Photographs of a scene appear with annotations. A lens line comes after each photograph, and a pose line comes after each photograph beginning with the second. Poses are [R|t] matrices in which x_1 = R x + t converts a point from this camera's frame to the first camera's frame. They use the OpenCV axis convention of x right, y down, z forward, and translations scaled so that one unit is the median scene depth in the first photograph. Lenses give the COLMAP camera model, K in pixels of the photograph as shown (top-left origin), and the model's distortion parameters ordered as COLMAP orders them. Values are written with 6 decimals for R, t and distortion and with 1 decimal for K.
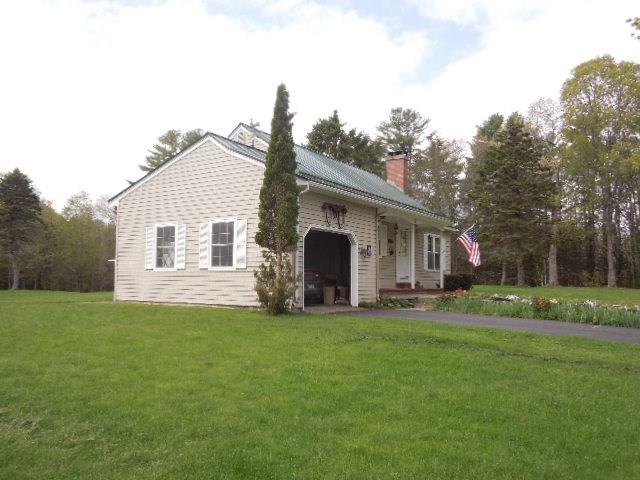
lens RADIAL K [[531.5, 0, 320.0], [0, 531.5, 239.0], [0, 0, 1]] dist [-0.012540, -0.019553]
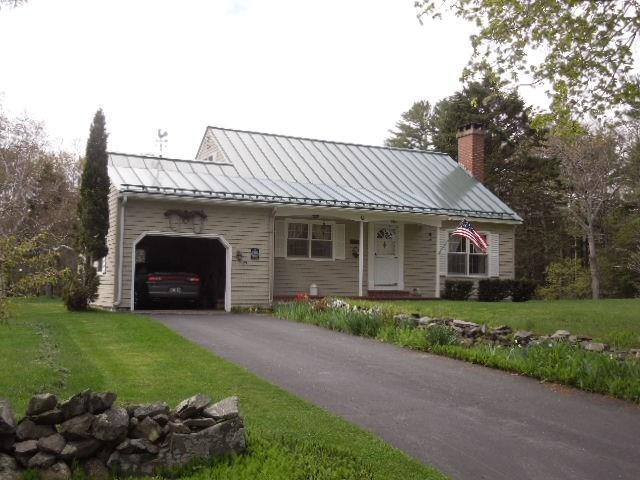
lens RADIAL K [[729.5, 0, 316.3], [0, 729.5, 239.3], [0, 0, 1]] dist [-0.021634, 0.000000]
pose [[0.856901, -0.030351, -0.514586, 0.169765], [0.031508, 0.999482, -0.006482, 0.001412], [0.514517, -0.010659, 0.857414, -0.014123]]
